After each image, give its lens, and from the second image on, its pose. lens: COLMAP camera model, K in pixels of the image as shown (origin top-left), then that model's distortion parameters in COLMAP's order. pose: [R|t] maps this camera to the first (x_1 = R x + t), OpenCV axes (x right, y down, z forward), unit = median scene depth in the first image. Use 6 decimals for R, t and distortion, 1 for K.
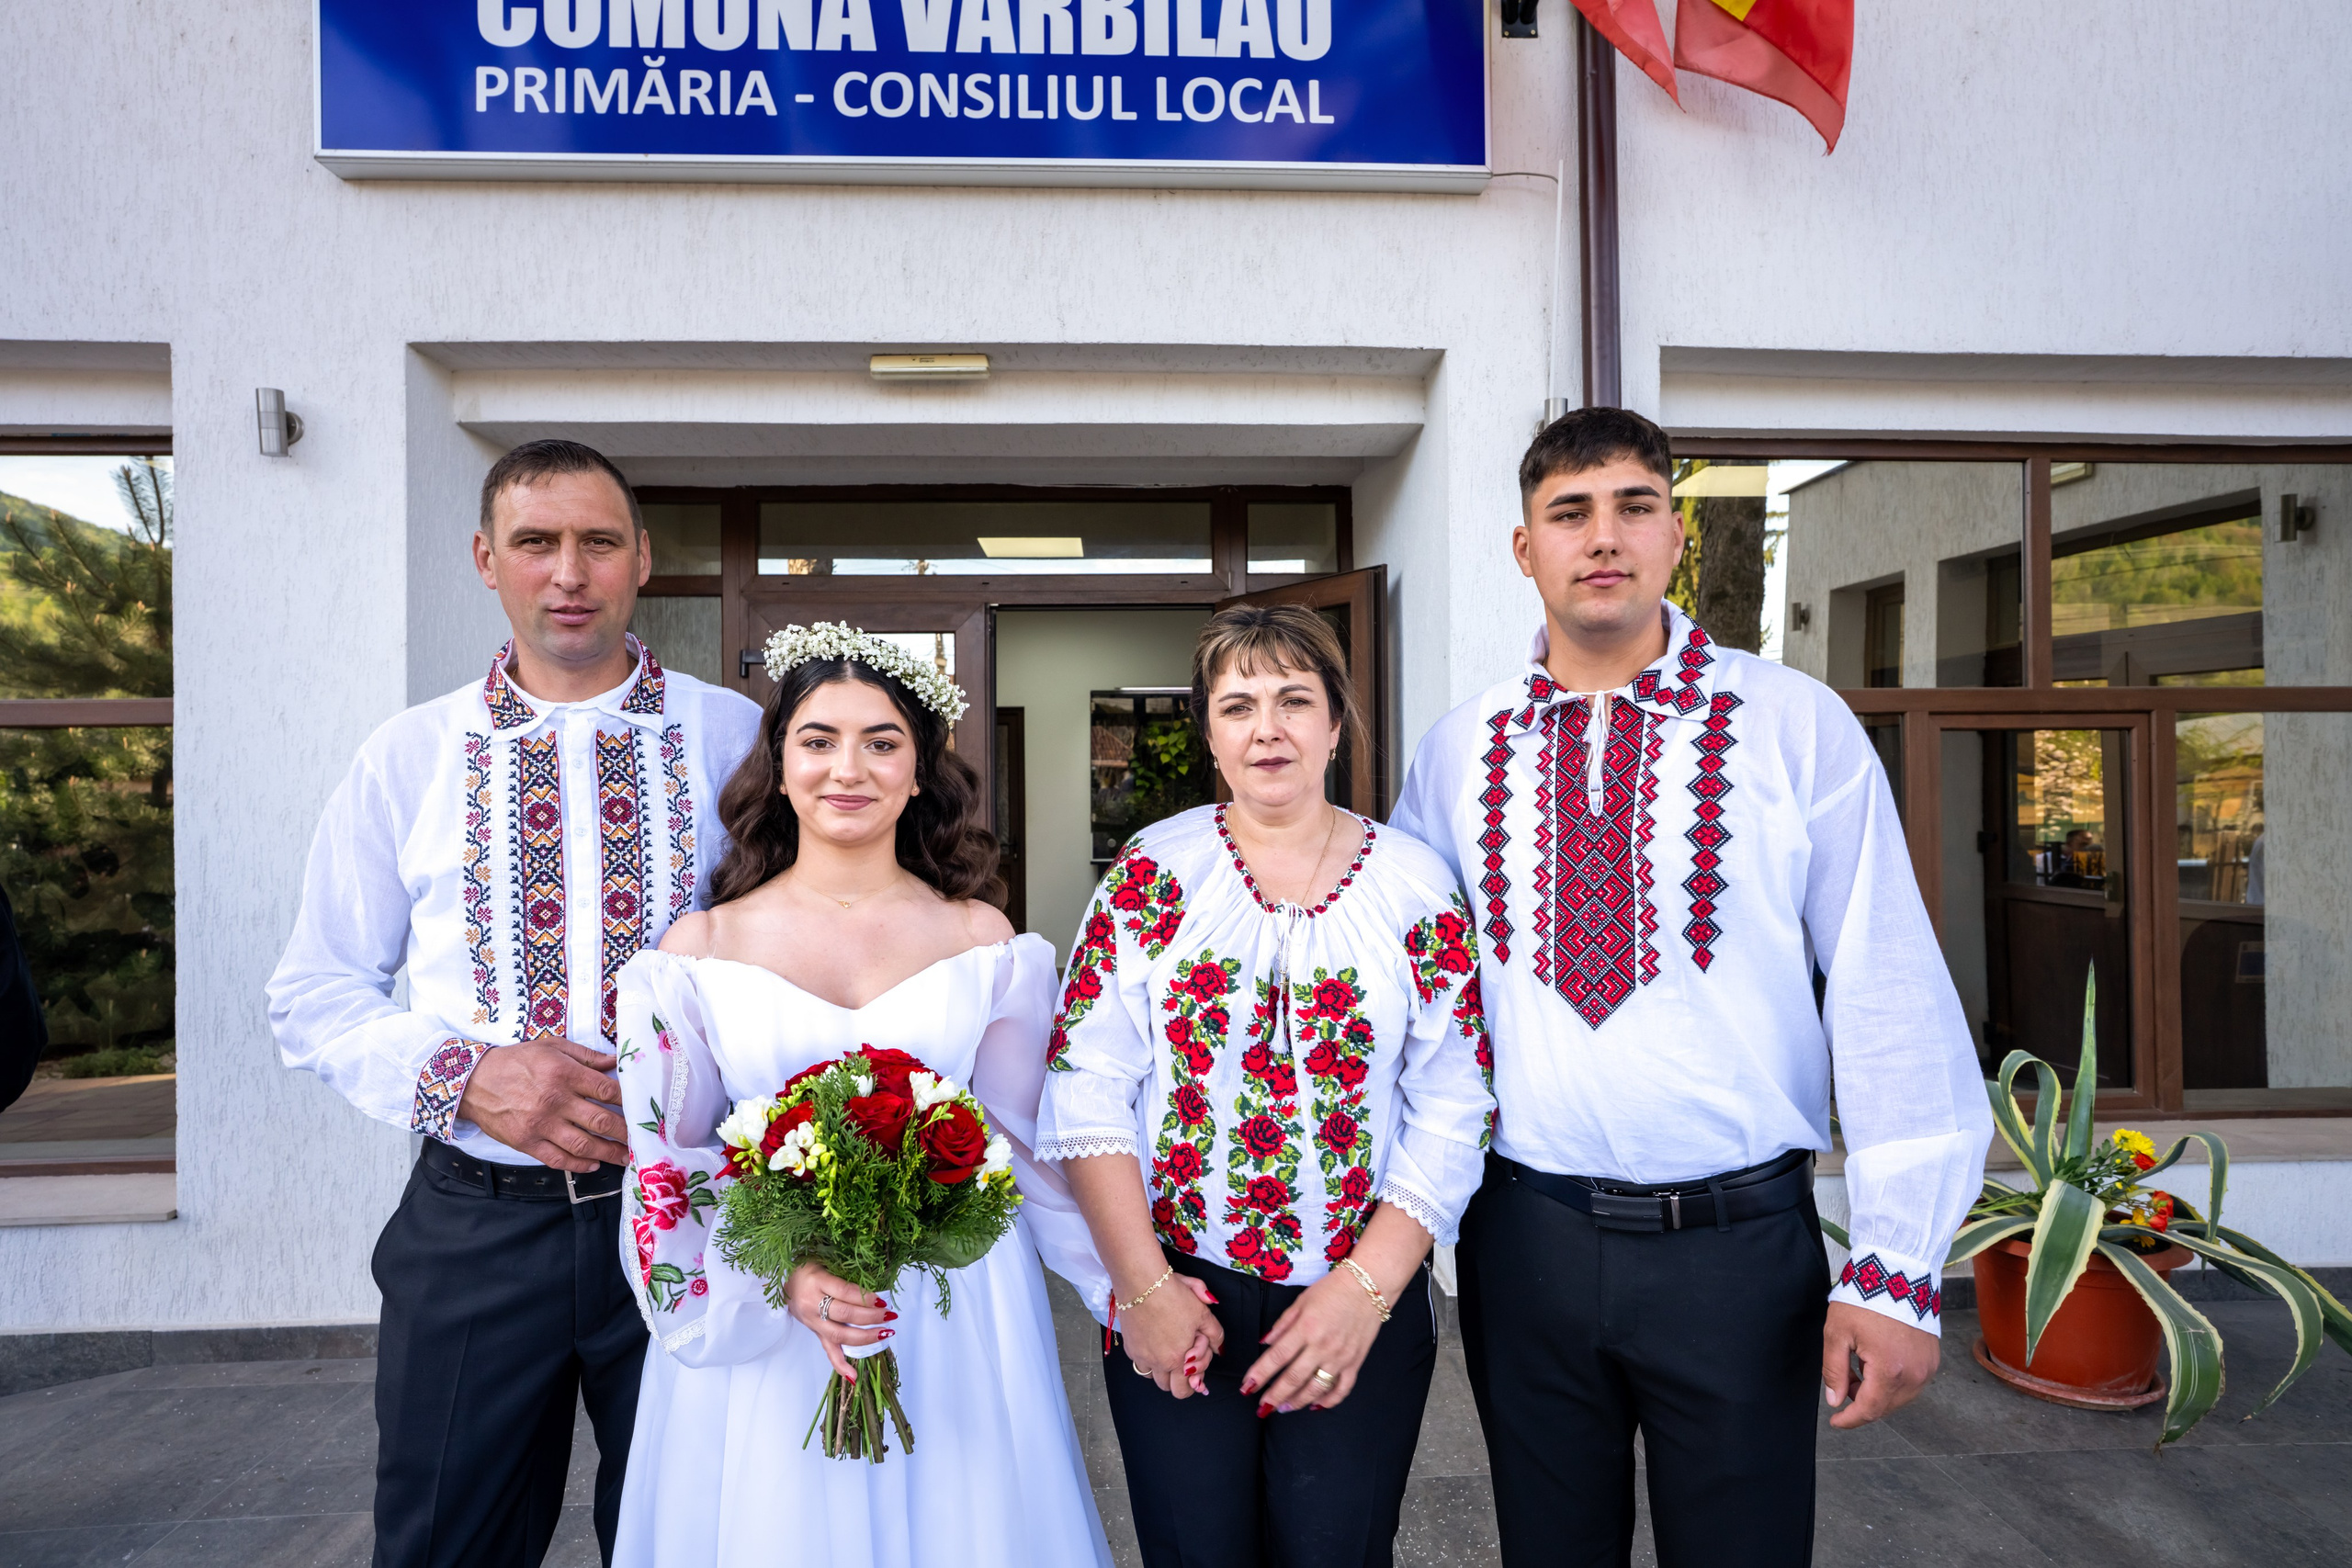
lens RADIAL K [[1321.7, 0, 1200.5], [0, 1321.7, 777.3], [0, 0, 1]] dist [-0.049601, 0.036774]
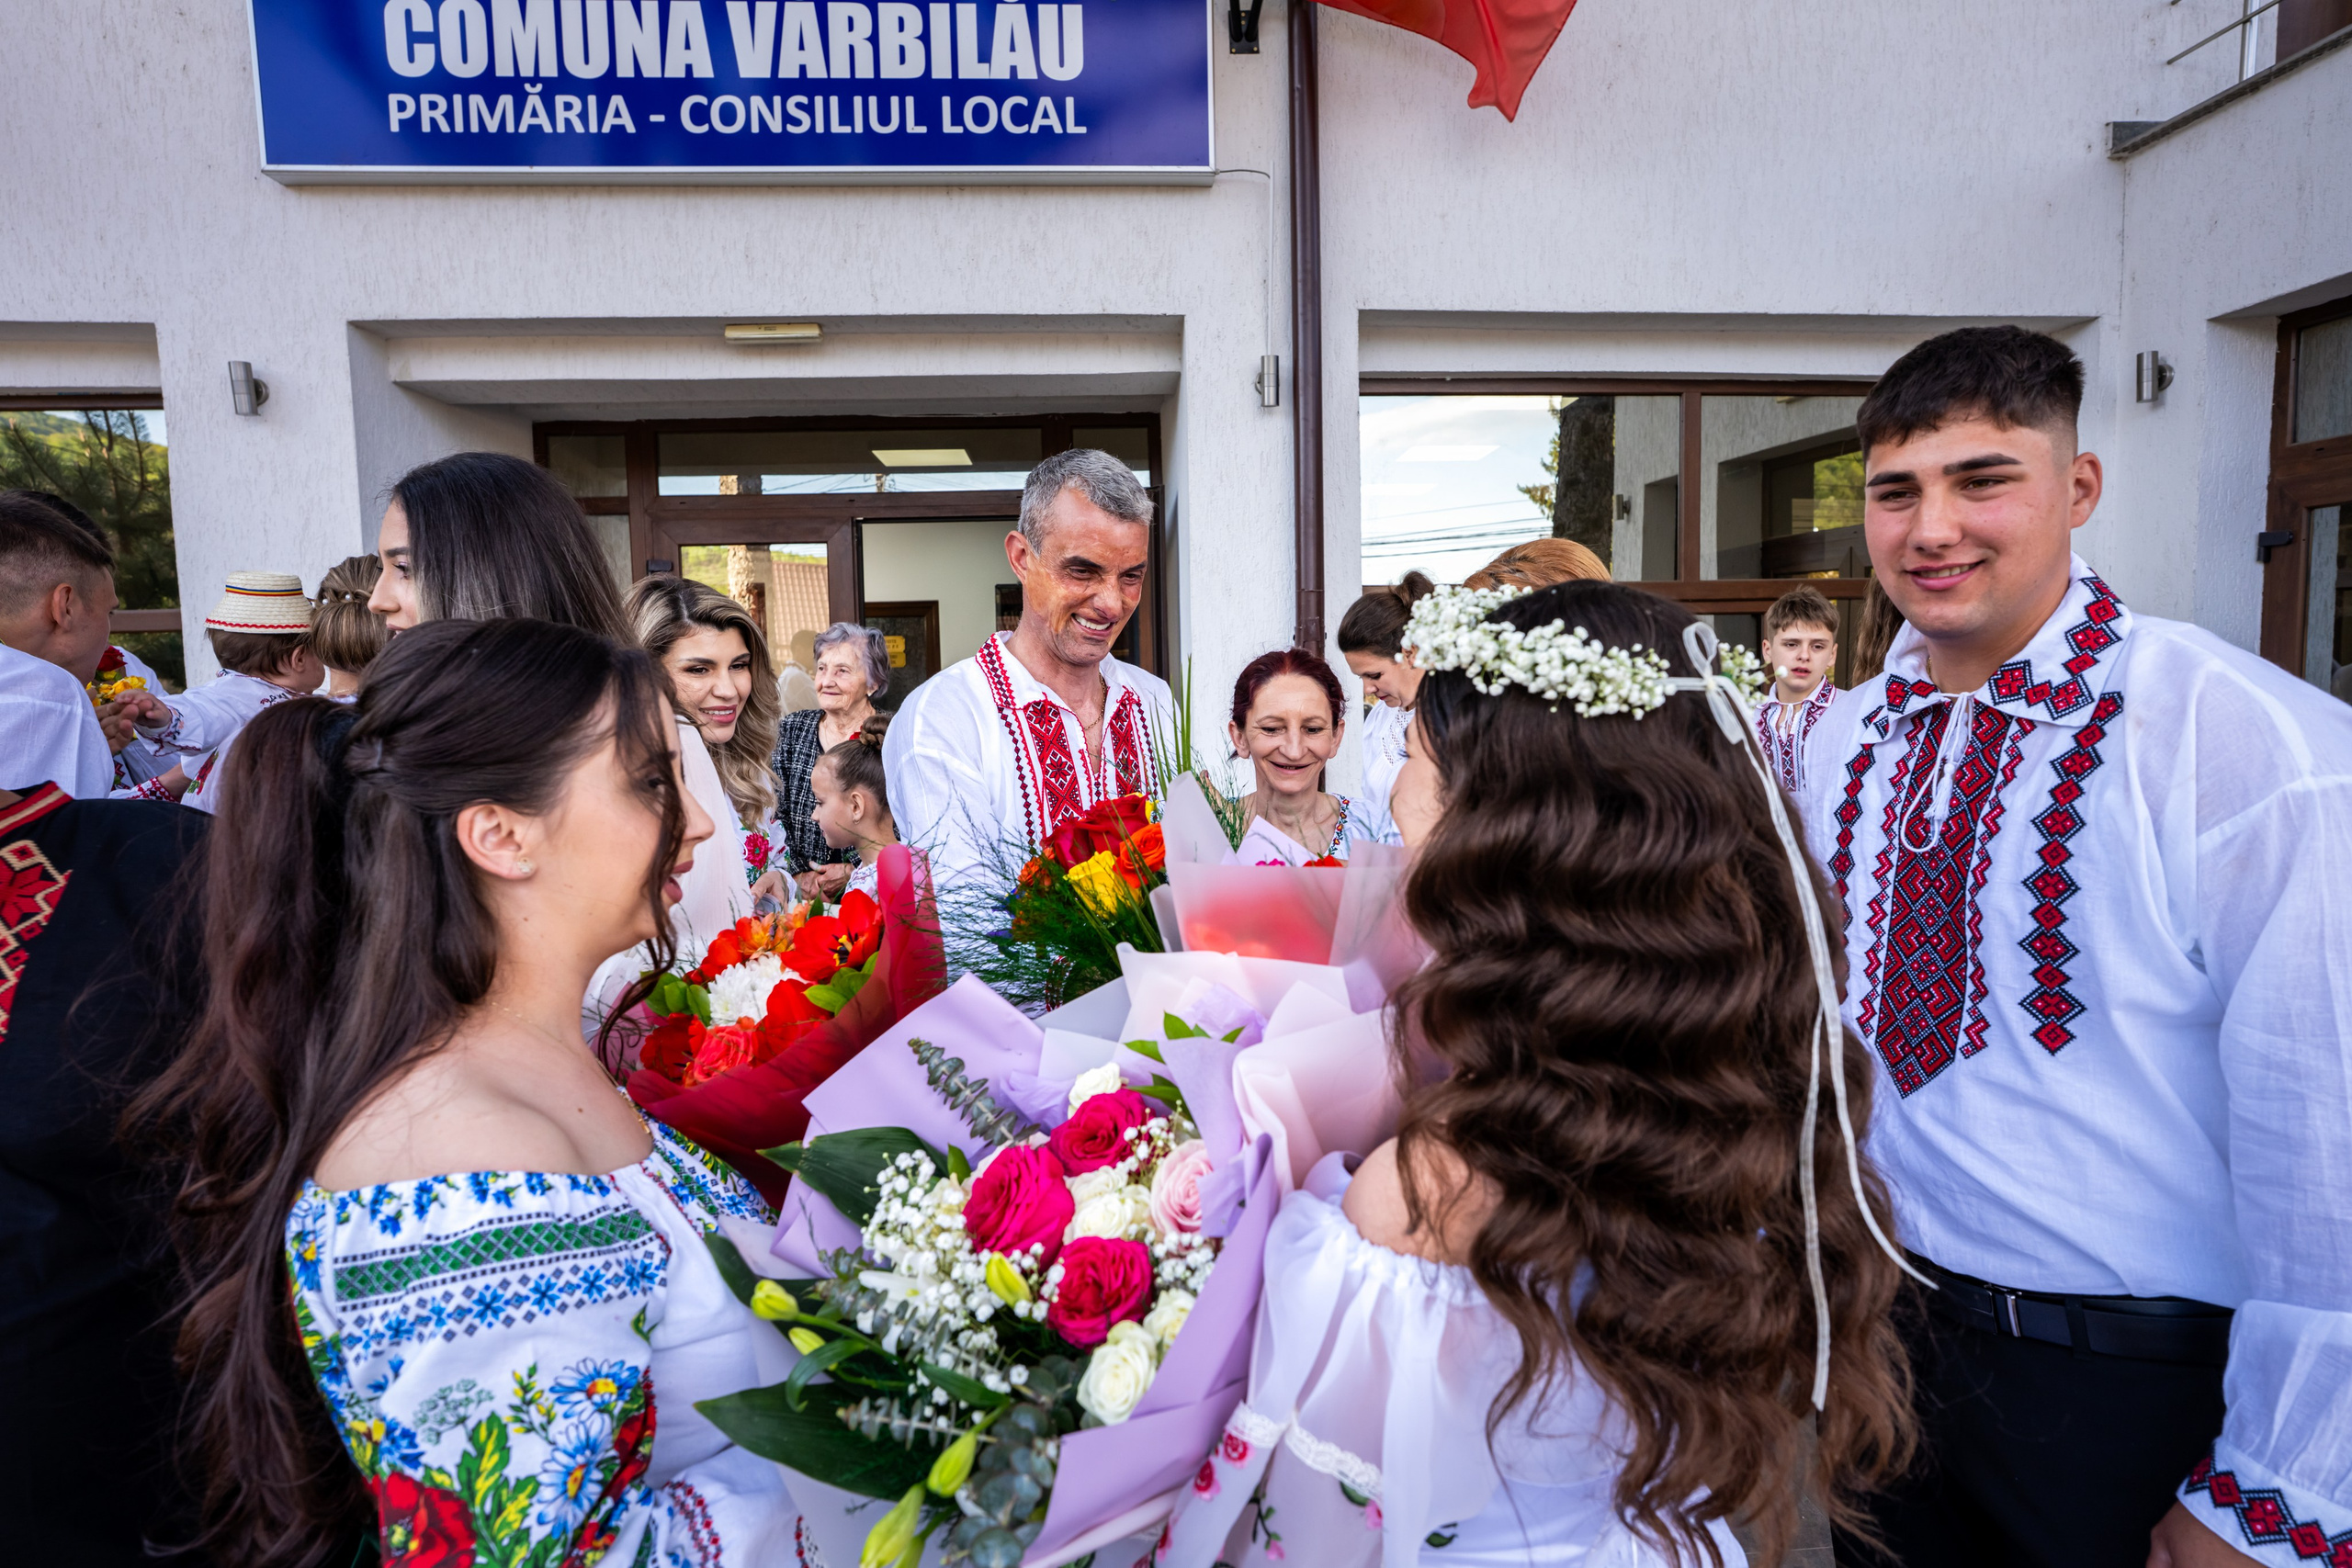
lens RADIAL K [[1321.7, 0, 1200.5], [0, 1321.7, 777.3], [0, 0, 1]] dist [-0.049601, 0.036774]
pose [[0.999748, -0.014012, 0.017511, 0.181226], [0.012419, 0.996045, 0.087978, 0.002454], [-0.018674, -0.087739, 0.995968, -0.297544]]
